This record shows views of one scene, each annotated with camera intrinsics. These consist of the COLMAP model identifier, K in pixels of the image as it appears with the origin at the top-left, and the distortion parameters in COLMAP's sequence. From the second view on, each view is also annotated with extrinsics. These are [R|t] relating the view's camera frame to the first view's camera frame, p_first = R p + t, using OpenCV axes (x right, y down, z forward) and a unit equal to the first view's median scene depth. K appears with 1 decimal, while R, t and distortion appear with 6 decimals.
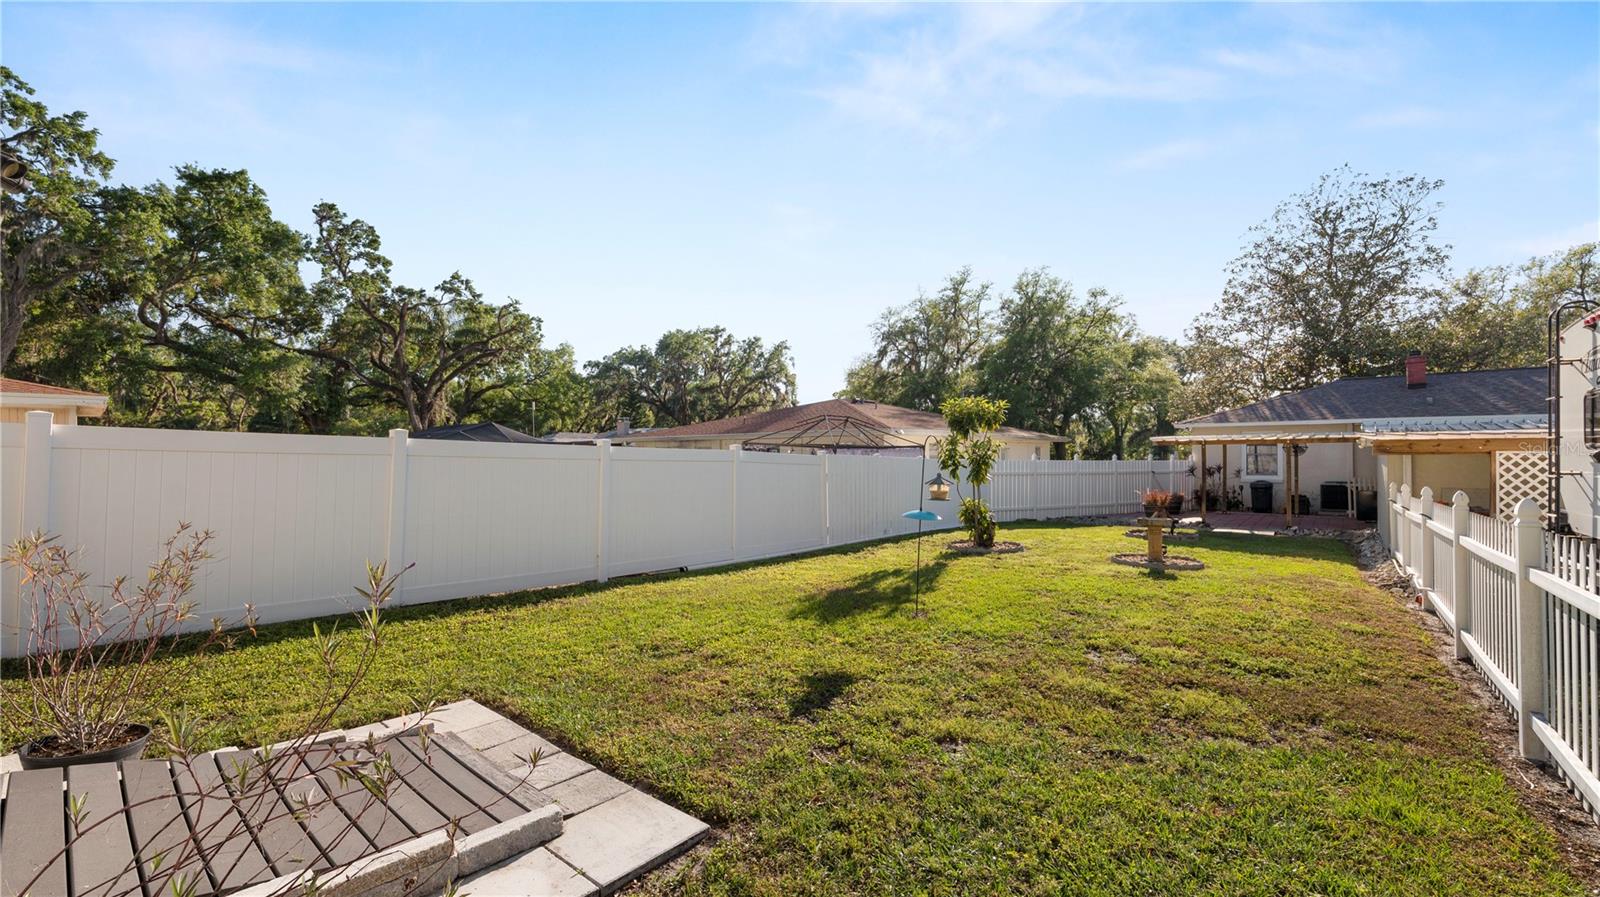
lens RADIAL K [[650.8, 0, 807.1], [0, 650.8, 454.0], [0, 0, 1]] dist [-0.021076, 0.003051]
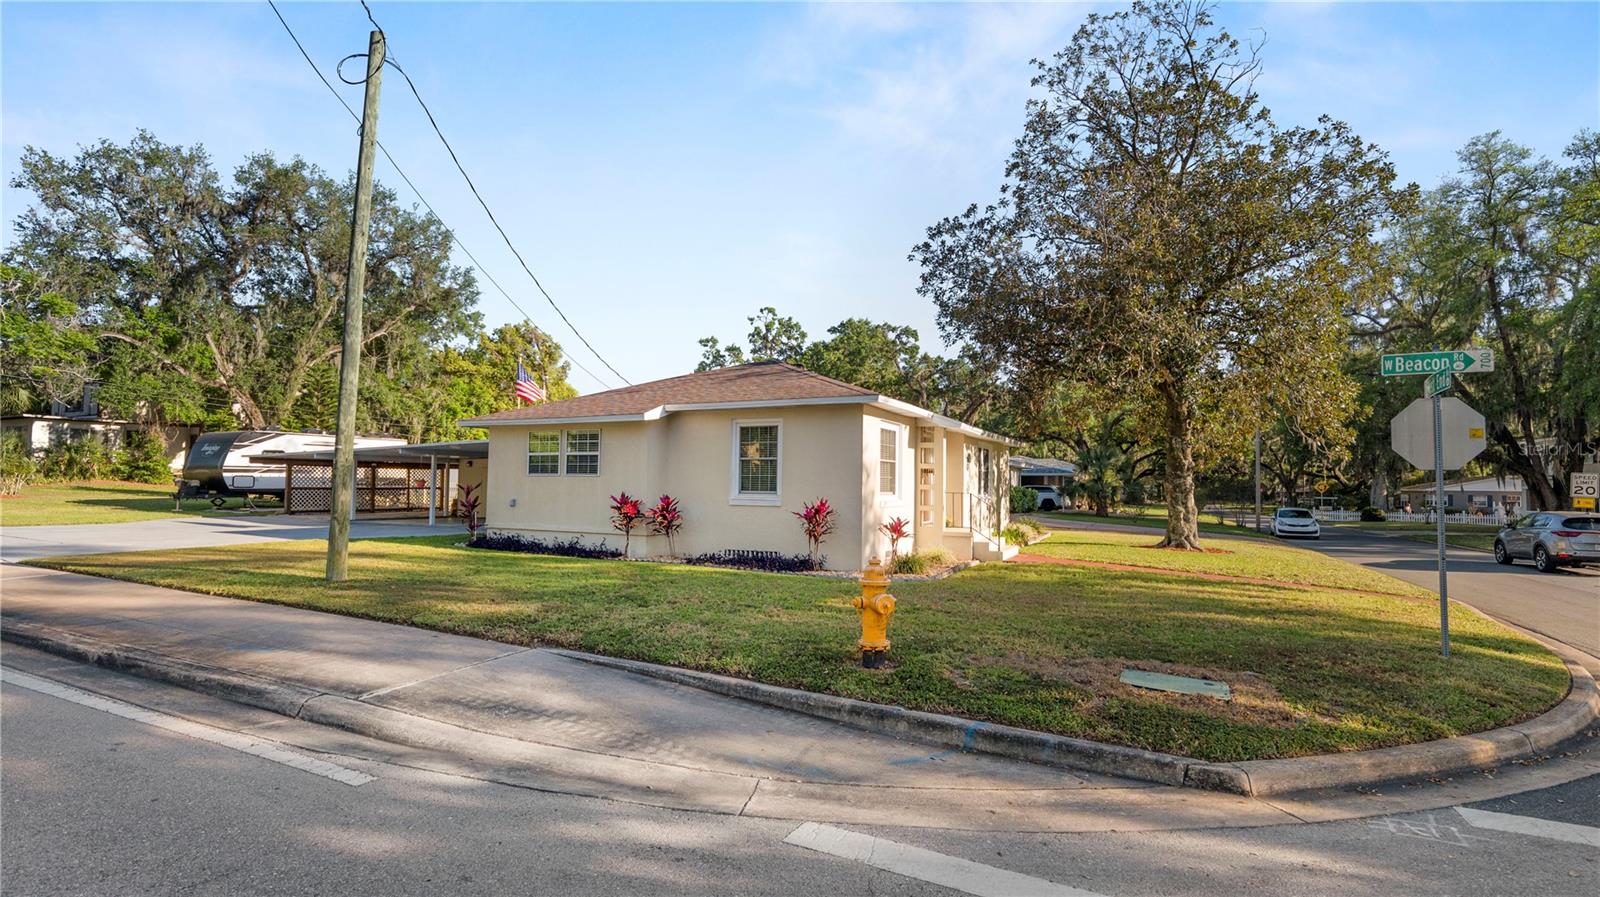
lens RADIAL K [[739.7, 0, 803.6], [0, 739.7, 452.5], [0, 0, 1]] dist [0.000892, 0.000204]
pose [[0.231087, -0.032508, -0.972390, 0.882162], [-0.012879, 0.999252, -0.036466, 0.006141], [0.972848, 0.020951, 0.230496, 0.330099]]
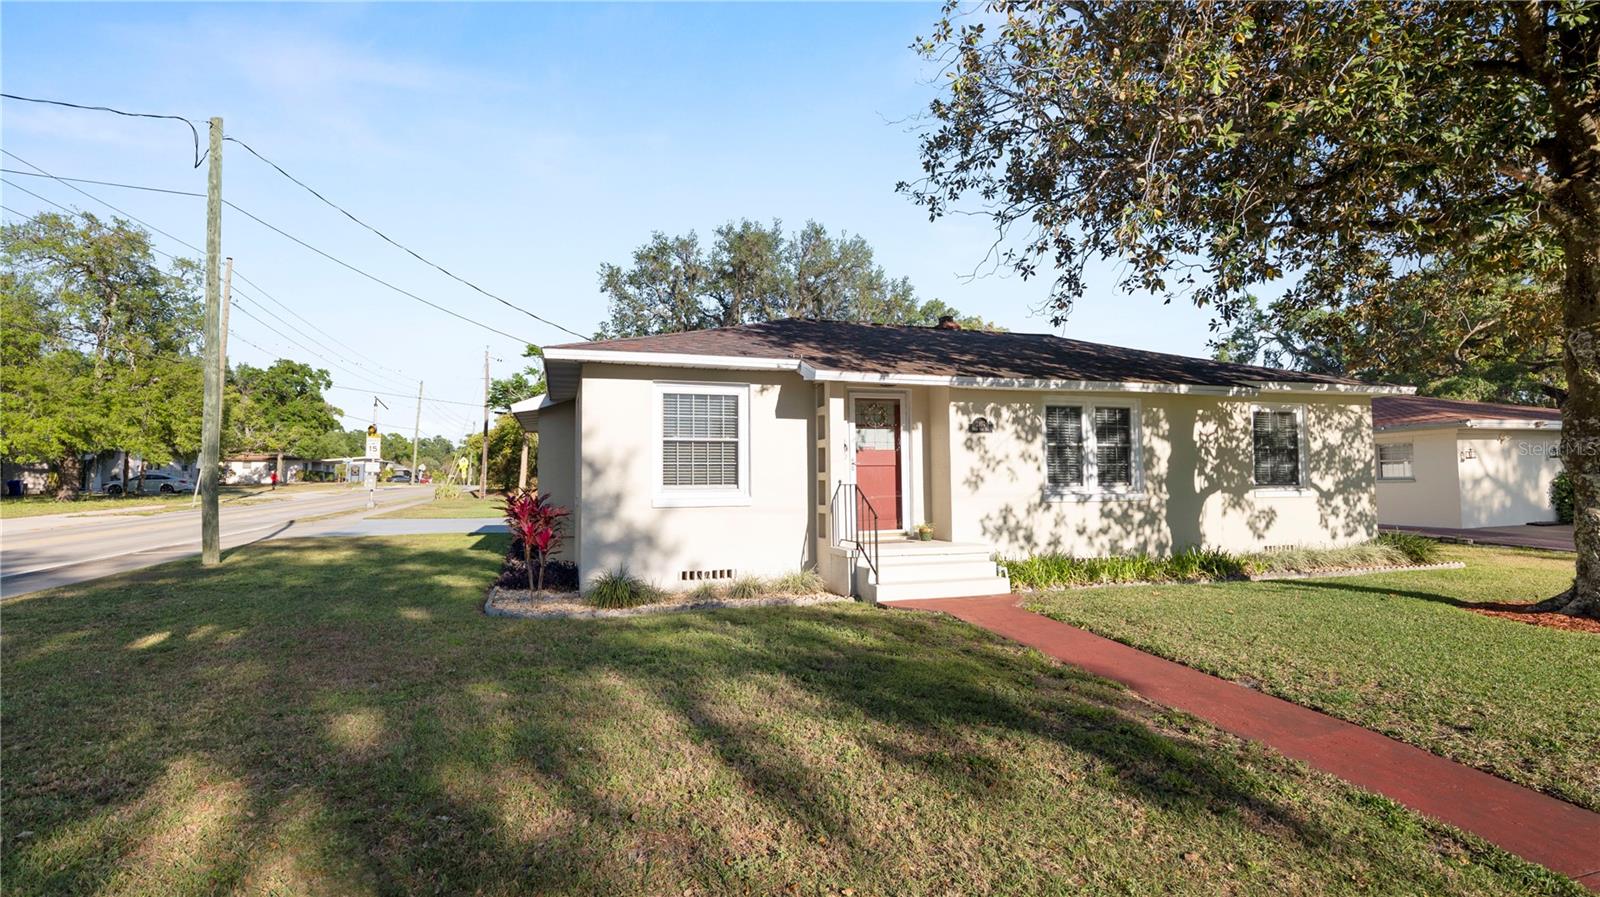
lens RADIAL K [[741.2, 0, 795.8], [0, 741.2, 448.8], [0, 0, 1]] dist [0.001438, 0.000220]
pose [[-0.545110, -0.028773, -0.837870, 0.751802], [0.012897, 0.999005, -0.042698, 0.009472], [0.838265, -0.034081, -0.544197, 0.570068]]
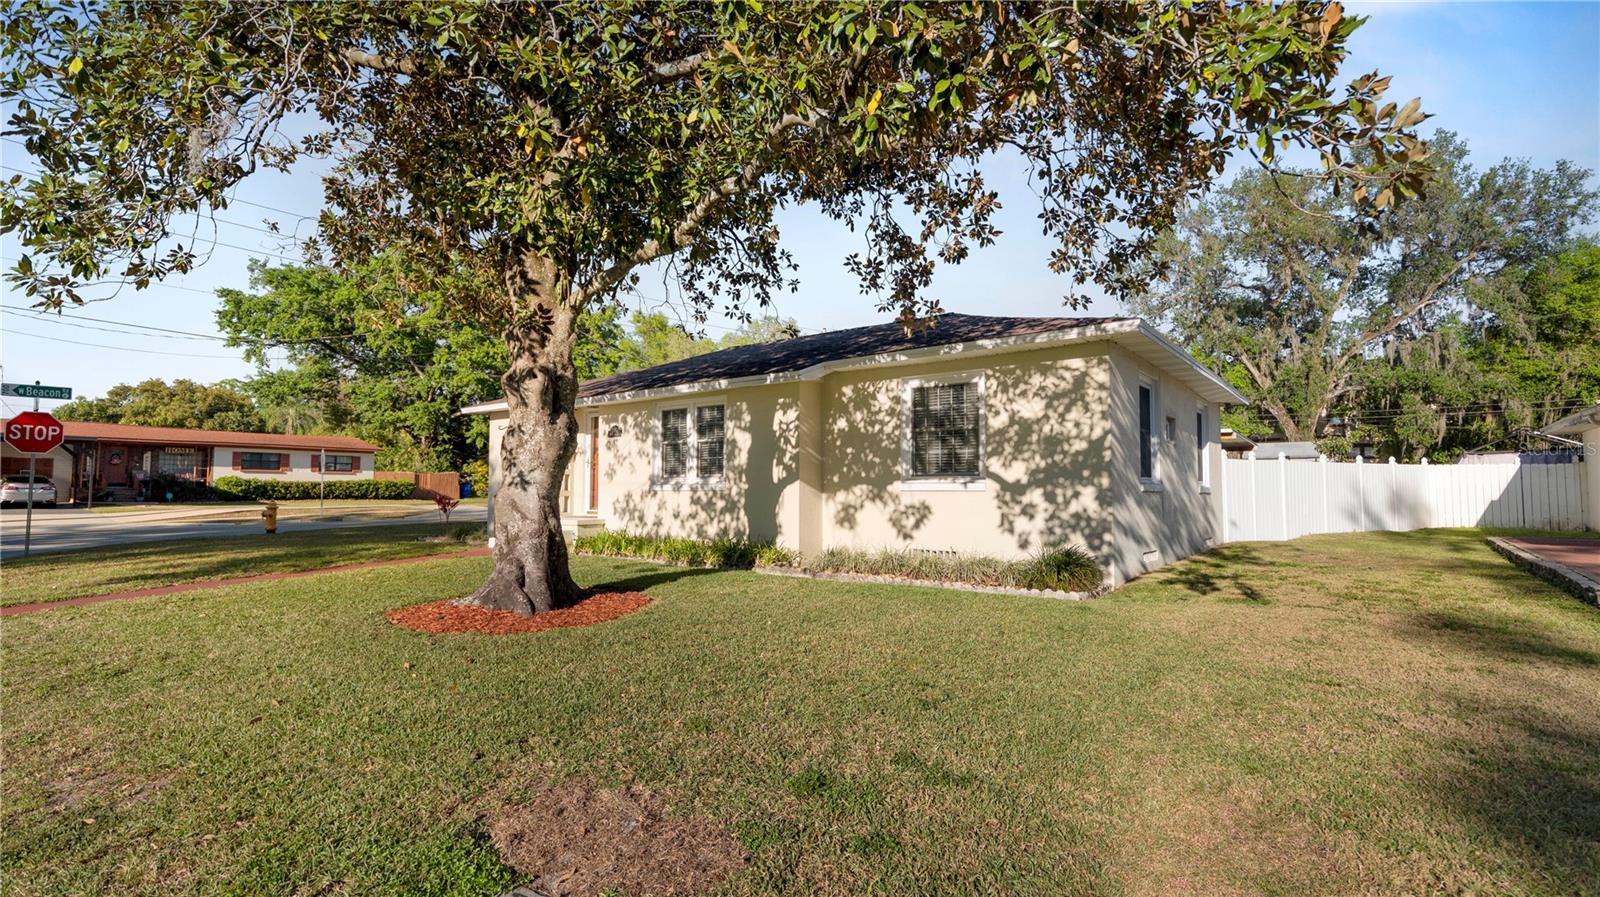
lens RADIAL K [[739.7, 0, 803.6], [0, 739.7, 452.5], [0, 0, 1]] dist [0.000892, 0.000204]
pose [[-0.999507, 0.004727, -0.031052, 0.474690], [0.006394, 0.998530, -0.053815, 0.018292], [0.030752, -0.053987, -0.998068, 0.786861]]
